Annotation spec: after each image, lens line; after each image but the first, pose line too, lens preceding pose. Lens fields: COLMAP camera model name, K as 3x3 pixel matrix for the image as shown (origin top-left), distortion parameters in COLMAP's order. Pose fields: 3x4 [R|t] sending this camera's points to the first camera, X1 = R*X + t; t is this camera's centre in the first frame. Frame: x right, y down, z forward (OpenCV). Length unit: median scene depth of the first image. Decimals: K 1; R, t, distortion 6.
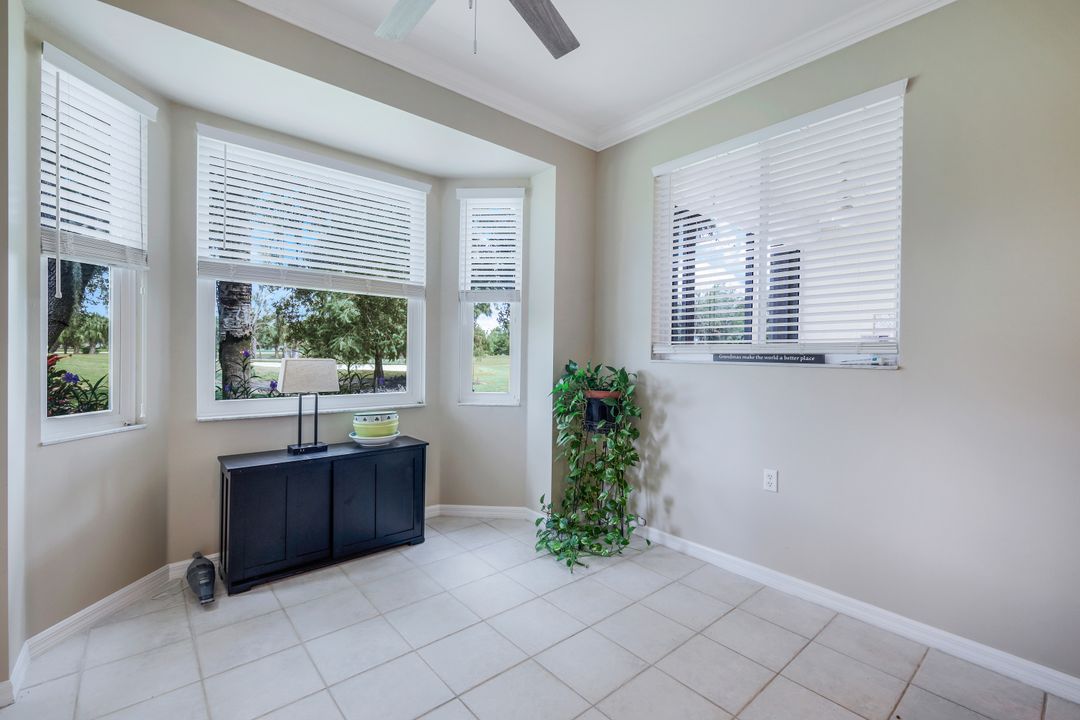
lens RADIAL K [[474.3, 0, 540.1], [0, 474.3, 357.3], [0, 0, 1]] dist [0.002765, 0.001634]
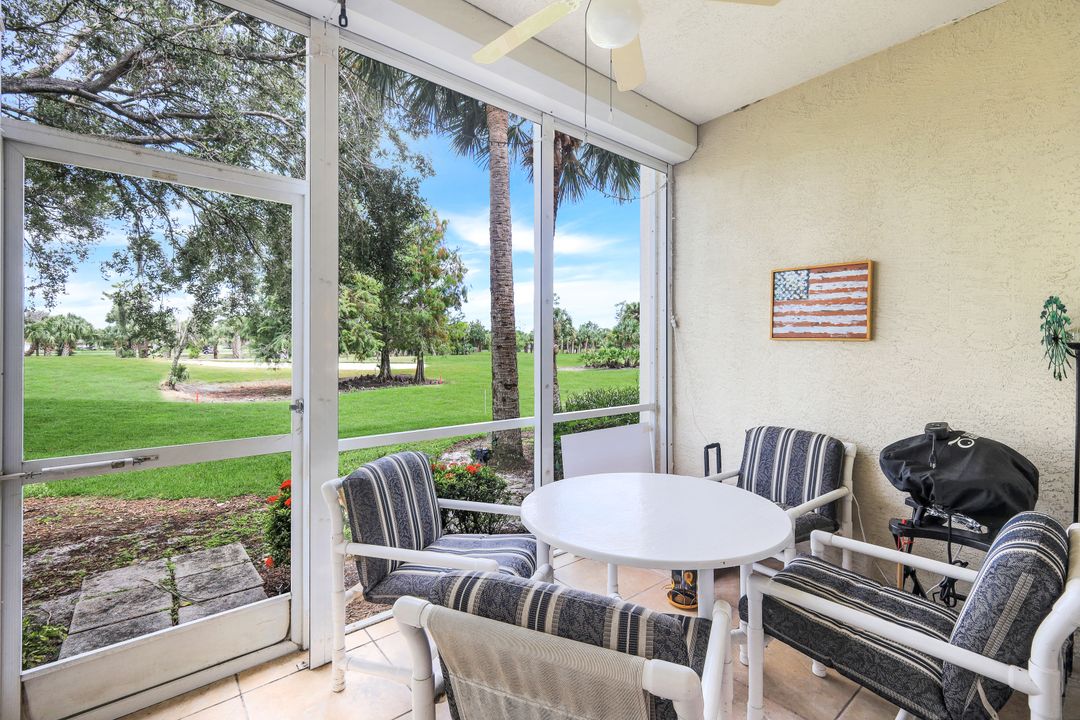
lens RADIAL K [[474.3, 0, 544.2], [0, 474.3, 350.5], [0, 0, 1]] dist [0.002765, 0.001634]
pose [[0.999739, -0.012543, -0.019098, 0.817418], [0.012431, 0.999905, -0.005996, 0.004064], [0.019172, 0.005757, 0.999800, 0.778275]]
